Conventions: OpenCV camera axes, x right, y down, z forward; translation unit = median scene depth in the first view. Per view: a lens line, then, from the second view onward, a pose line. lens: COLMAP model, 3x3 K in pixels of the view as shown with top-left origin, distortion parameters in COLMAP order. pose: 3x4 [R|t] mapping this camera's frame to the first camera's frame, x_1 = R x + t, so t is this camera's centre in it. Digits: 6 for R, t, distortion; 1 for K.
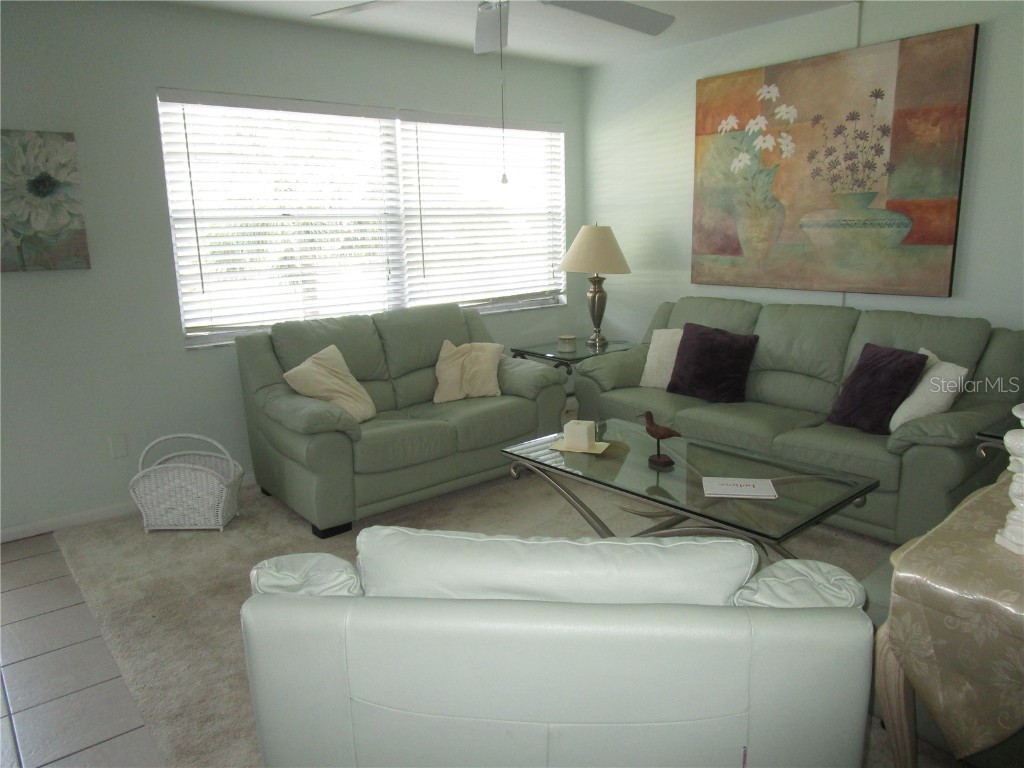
lens RADIAL K [[729.2, 0, 512.0], [0, 729.2, 384.0], [0, 0, 1]] dist [-0.028668, 0.010783]
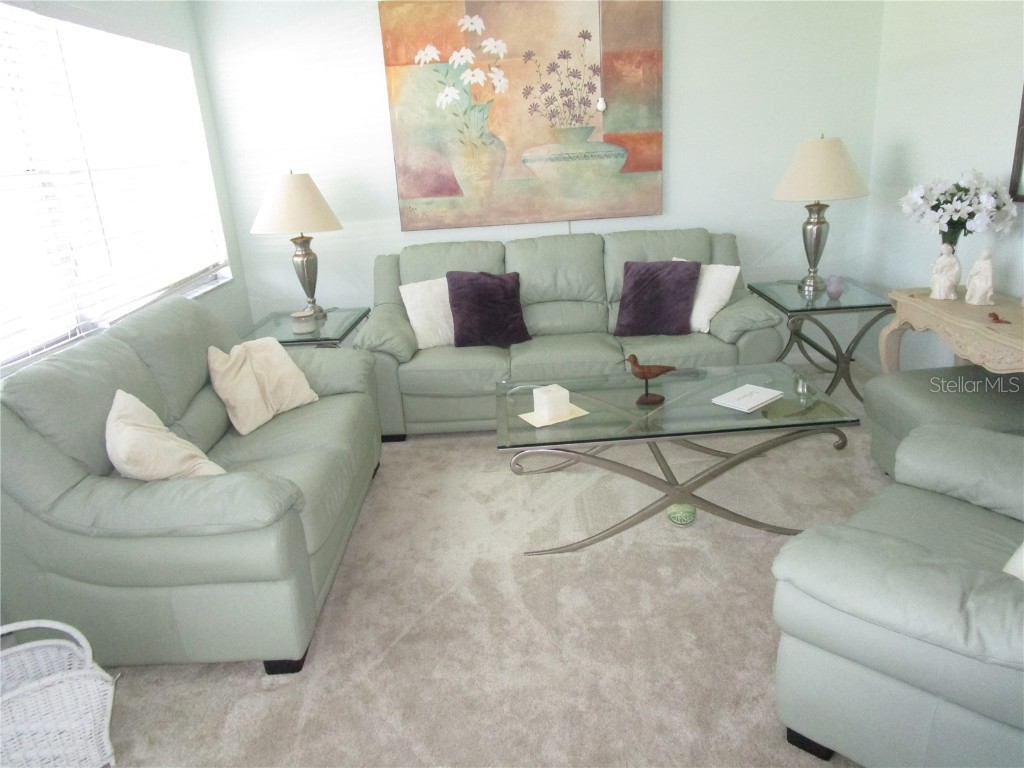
lens RADIAL K [[729.2, 0, 512.0], [0, 729.2, 384.0], [0, 0, 1]] dist [-0.028668, 0.010783]
pose [[0.632094, -0.258211, 0.730605, -0.459095], [0.209533, 0.964679, 0.159656, -0.082292], [-0.746024, 0.052168, 0.663872, 0.347863]]
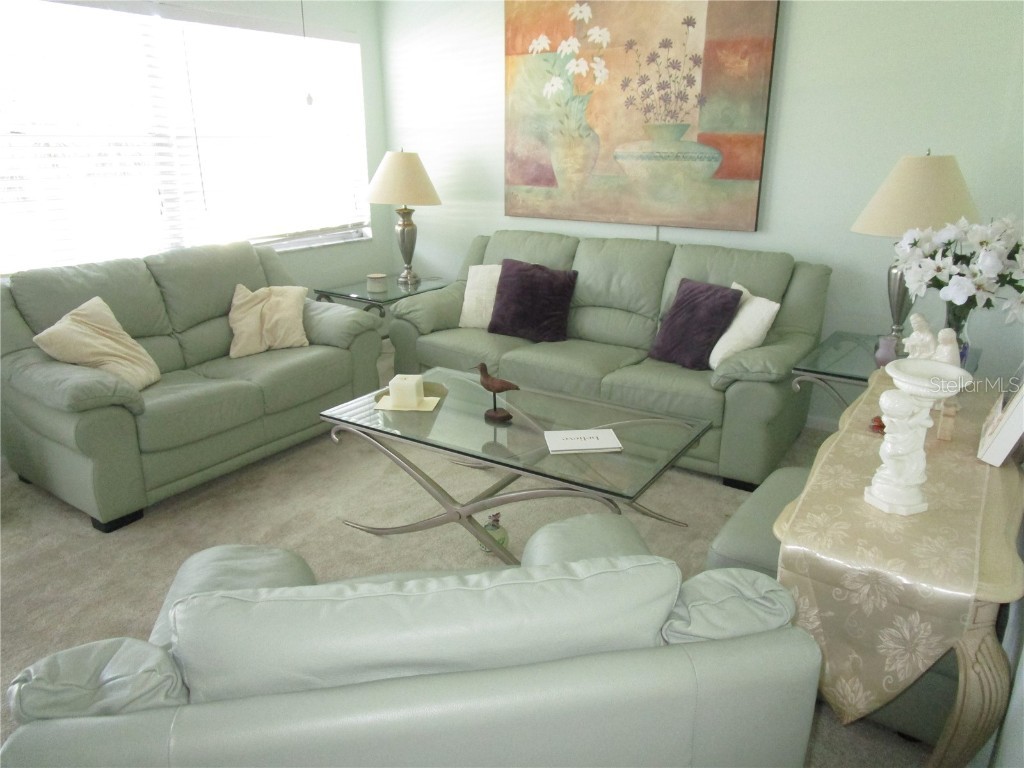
lens RADIAL K [[729.2, 0, 512.0], [0, 729.2, 384.0], [0, 0, 1]] dist [-0.028668, 0.010783]
pose [[0.960469, -0.065593, 0.270549, -0.021321], [0.037355, 0.993423, 0.108237, -0.025540], [-0.275869, -0.093852, 0.956602, 0.073078]]
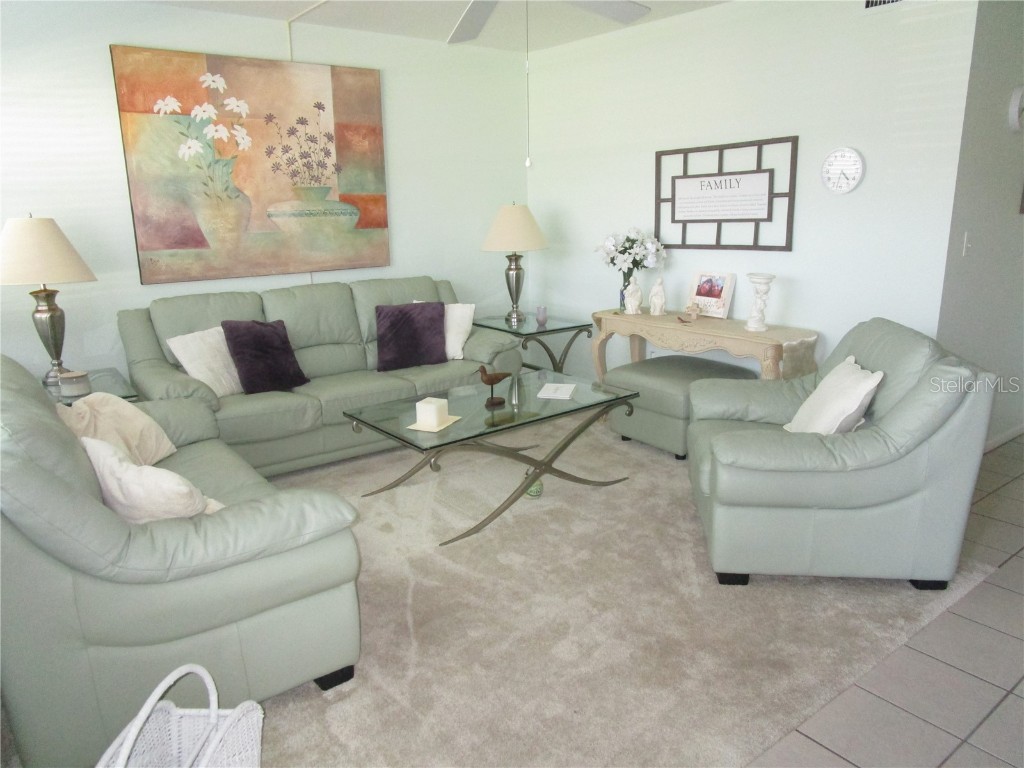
lens RADIAL K [[729.2, 0, 512.0], [0, 729.2, 384.0], [0, 0, 1]] dist [-0.028668, 0.010783]
pose [[0.031960, -0.218709, 0.975267, -0.709046], [0.227189, 0.951813, 0.206005, -0.122257], [-0.973326, 0.214986, 0.080108, 0.627324]]
